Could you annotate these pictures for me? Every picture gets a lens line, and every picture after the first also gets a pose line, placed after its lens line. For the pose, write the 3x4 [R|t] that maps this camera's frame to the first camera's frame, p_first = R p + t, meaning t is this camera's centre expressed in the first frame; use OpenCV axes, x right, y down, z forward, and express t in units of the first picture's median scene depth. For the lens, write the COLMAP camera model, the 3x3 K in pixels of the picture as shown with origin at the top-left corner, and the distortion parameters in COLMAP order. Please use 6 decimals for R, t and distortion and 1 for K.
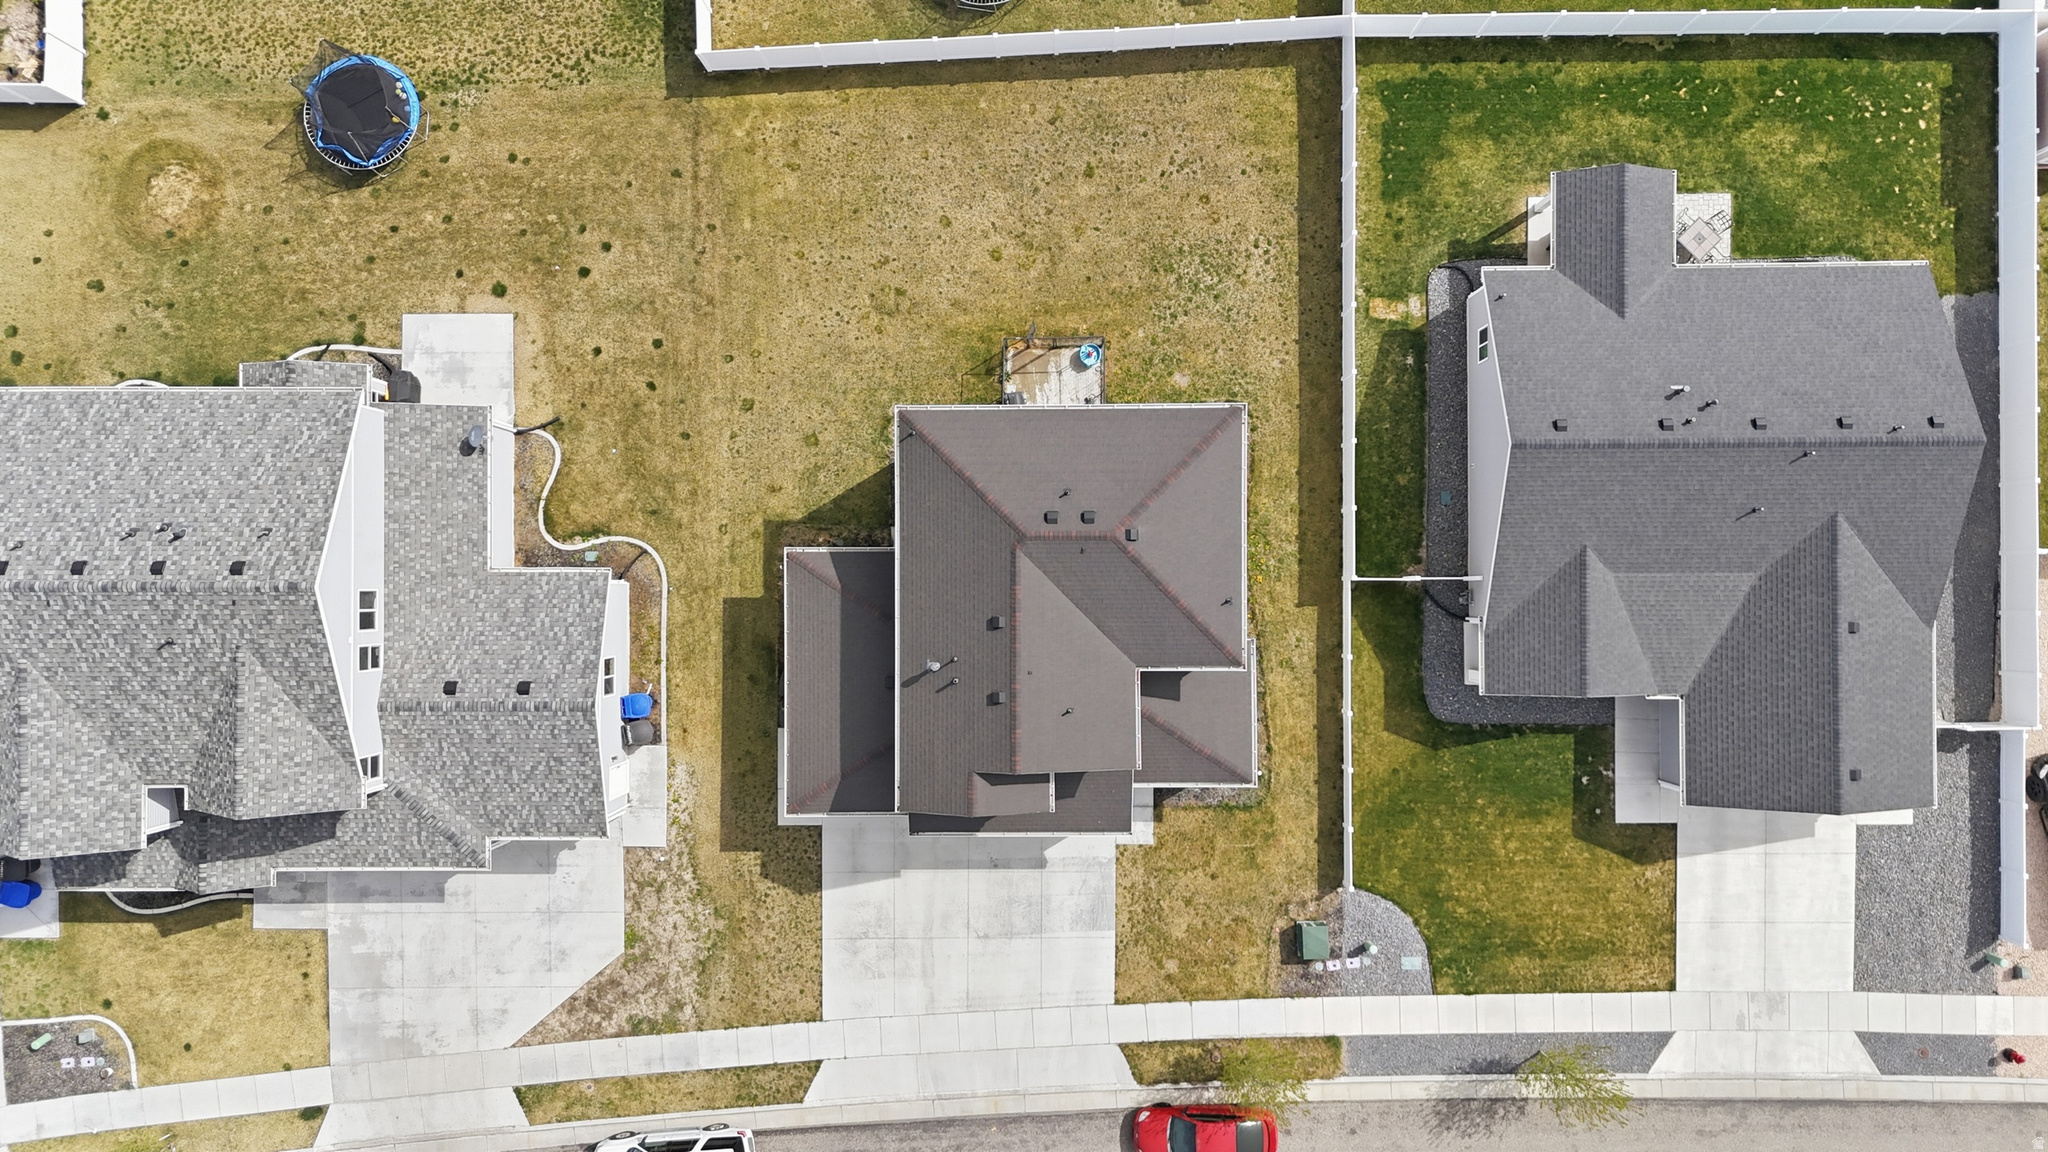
lens RADIAL K [[1499.4, 0, 1025.4], [0, 1499.4, 575.3], [0, 0, 1]] dist [0.090966, -0.094253]
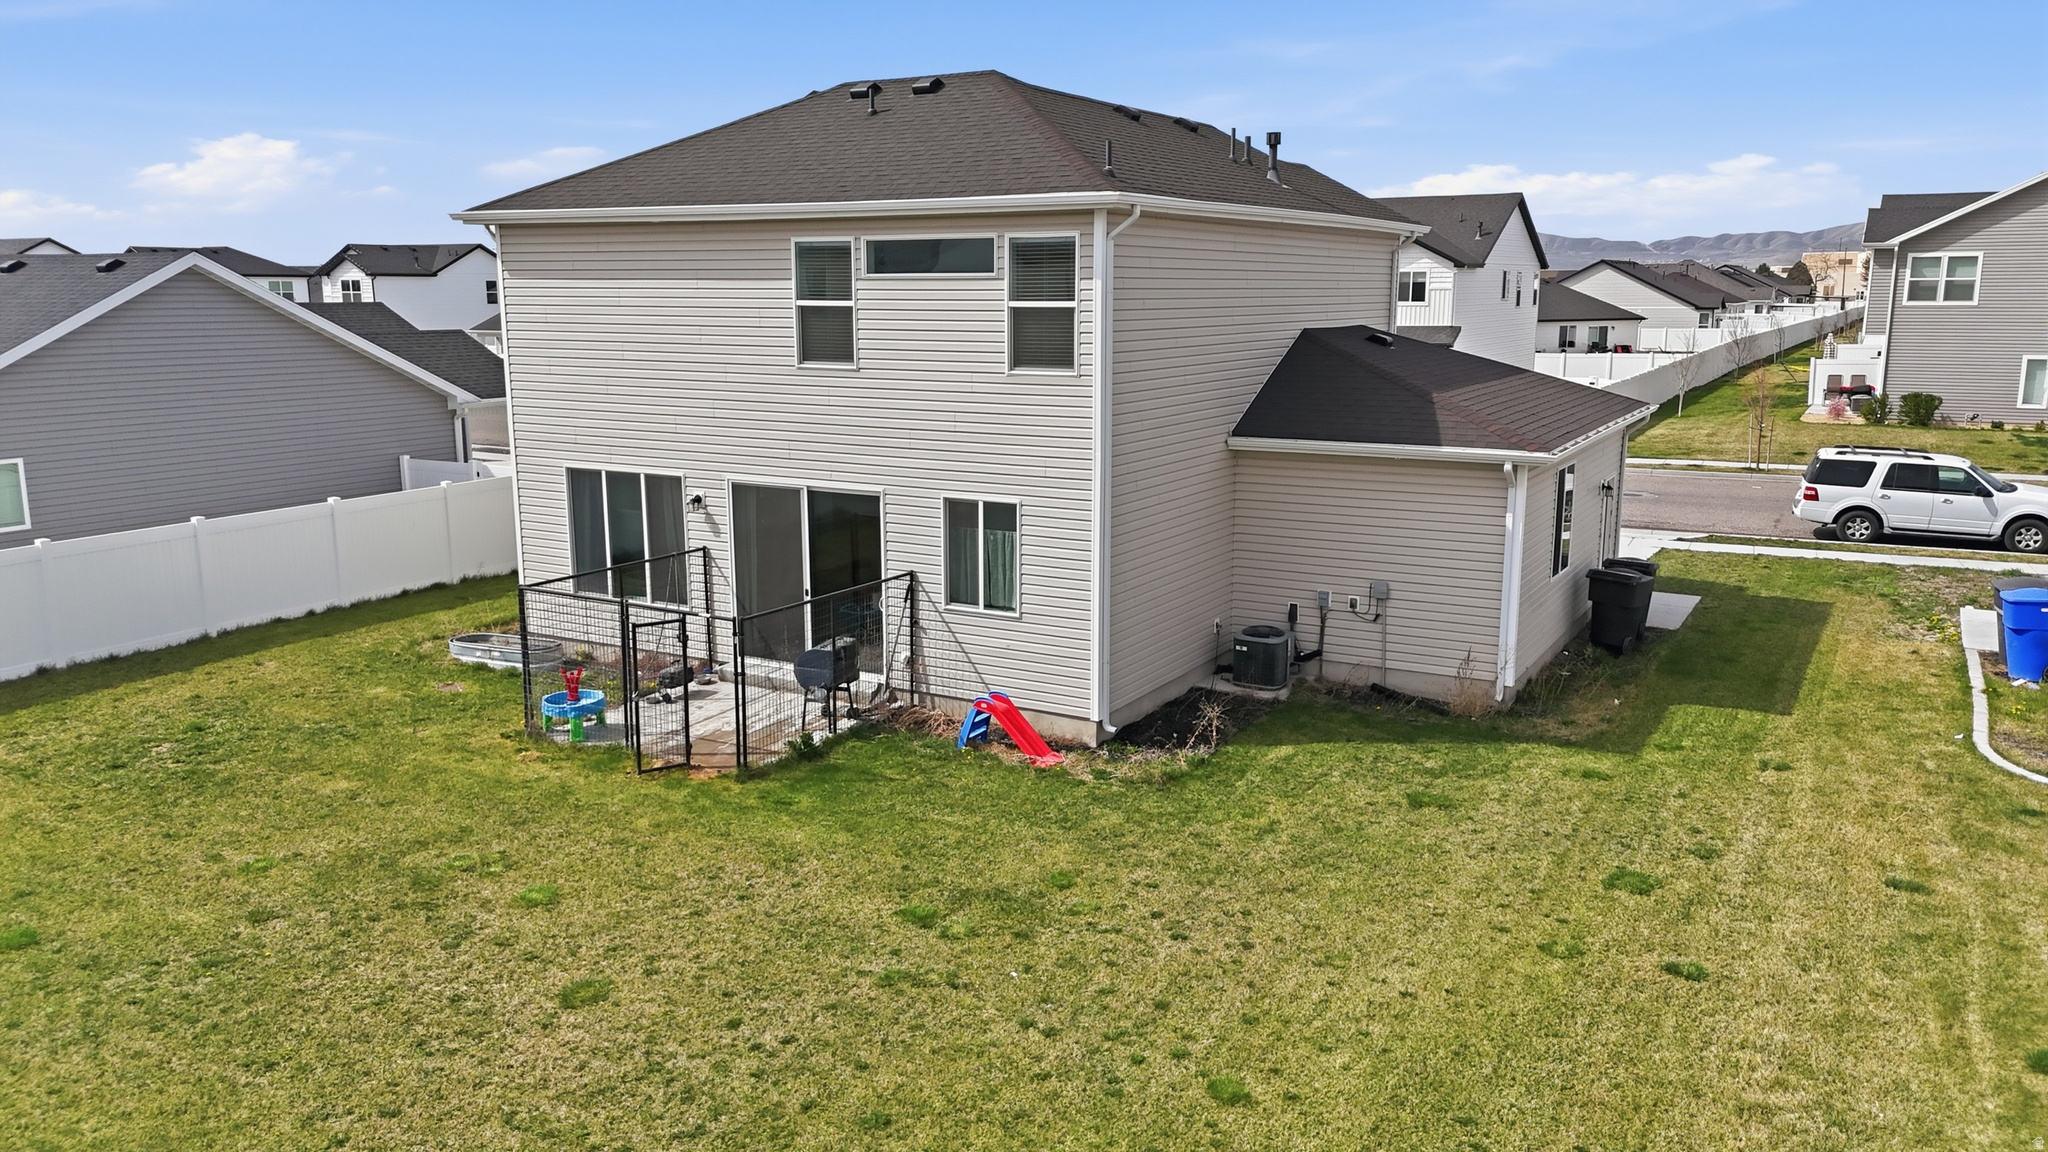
lens RADIAL K [[1499.4, 0, 1026.2], [0, 1499.4, 572.1], [0, 0, 1]] dist [0.090966, -0.094253]
pose [[-0.862992, -0.075480, 0.499547, -0.223512], [0.505114, -0.148956, 0.850101, -0.388977], [0.010245, 0.985959, 0.166674, 0.903437]]
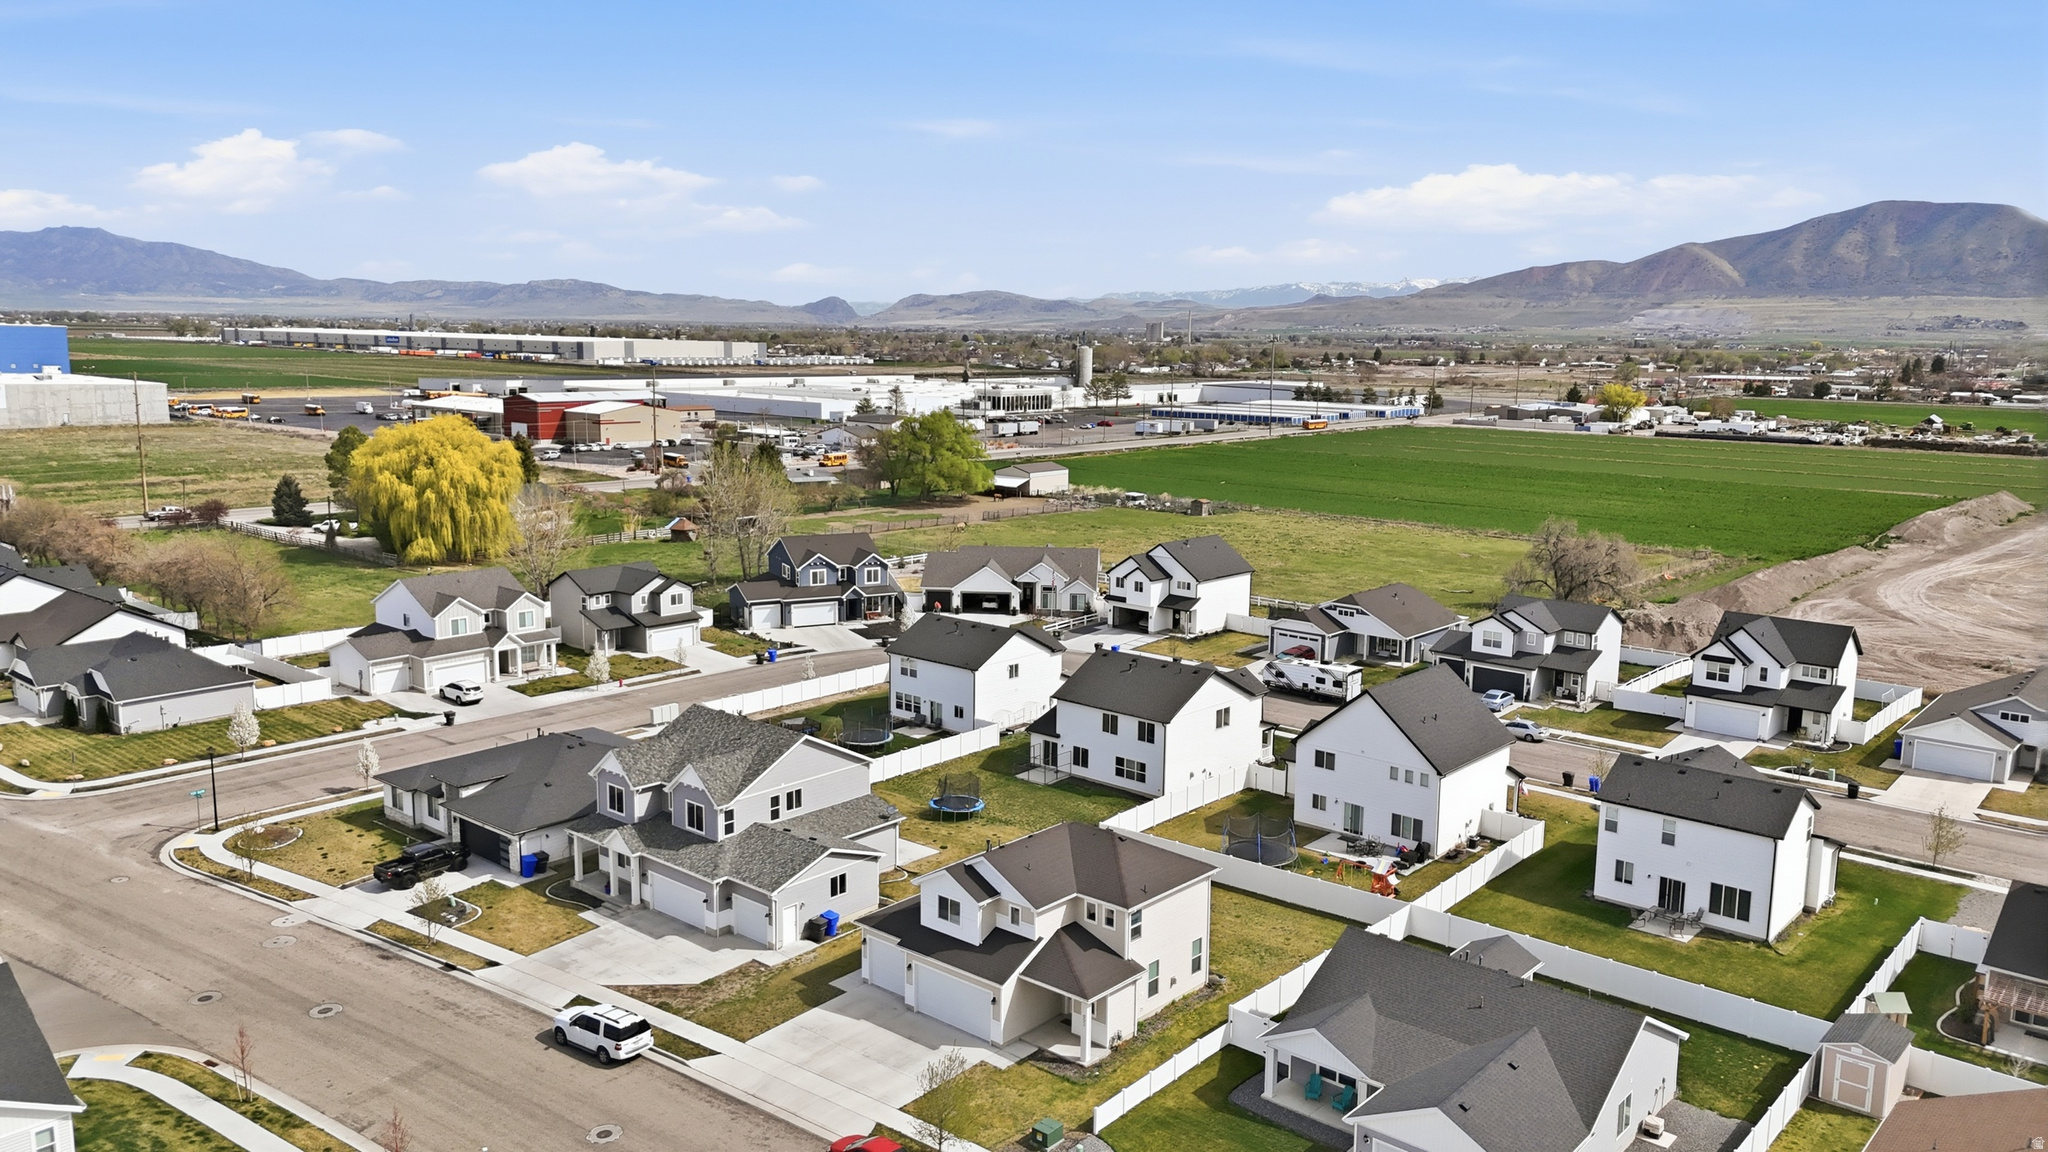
lens RADIAL K [[1499.4, 0, 1025.1], [0, 1499.4, 567.3], [0, 0, 1]] dist [0.090966, -0.094253]
pose [[0.750913, 0.131085, -0.647261, 0.921213], [-0.660187, 0.124017, -0.740792, 1.115706], [-0.016835, 0.983584, 0.179666, 0.307711]]
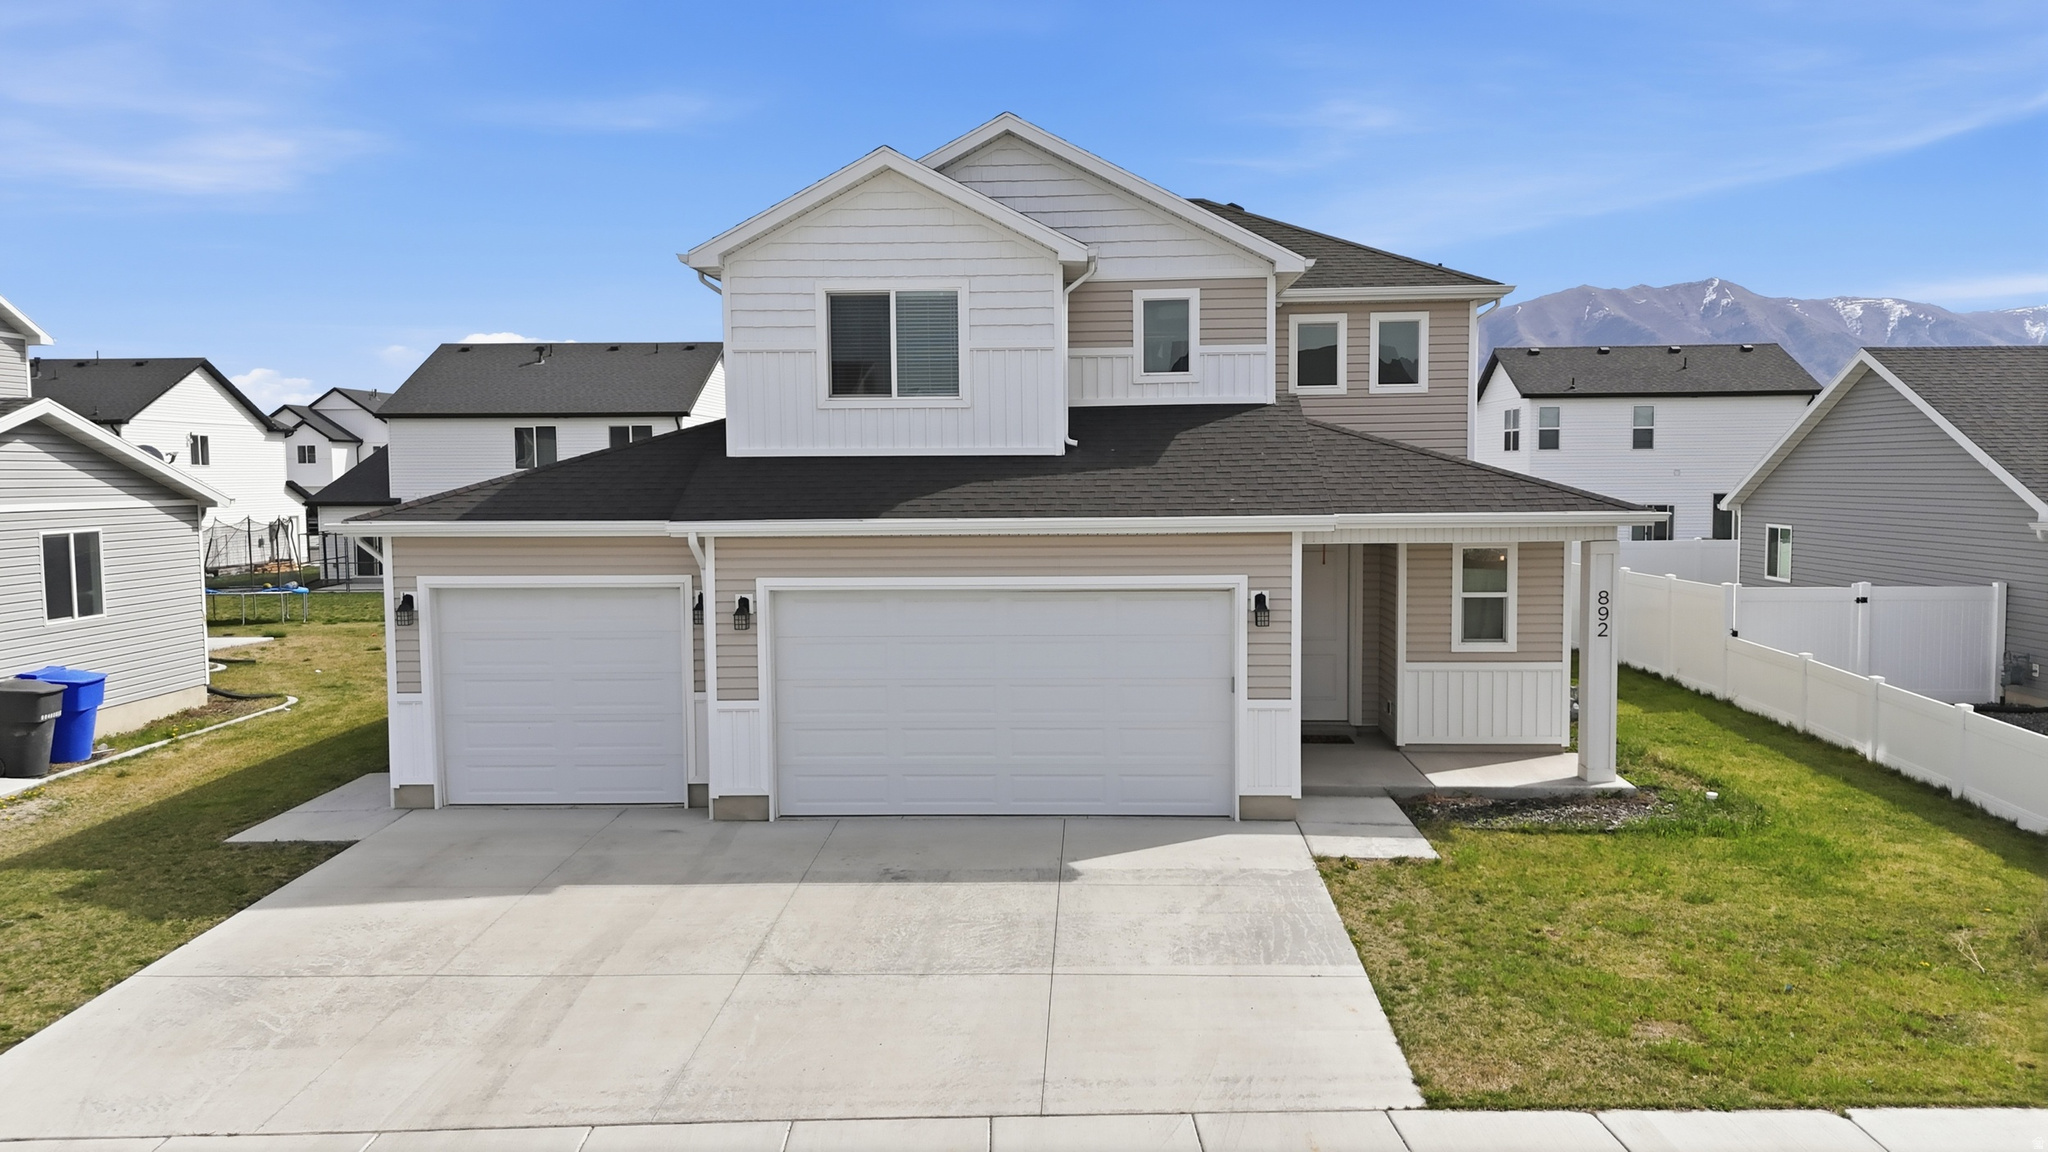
lens RADIAL K [[1499.4, 0, 1024.7], [0, 1499.4, 587.5], [0, 0, 1]] dist [0.090966, -0.094253]
pose [[0.998975, 0.013092, -0.043334, 0.015755], [-0.044344, 0.090607, -0.994899, 0.470112], [-0.009099, 0.995801, 0.091094, 0.917196]]
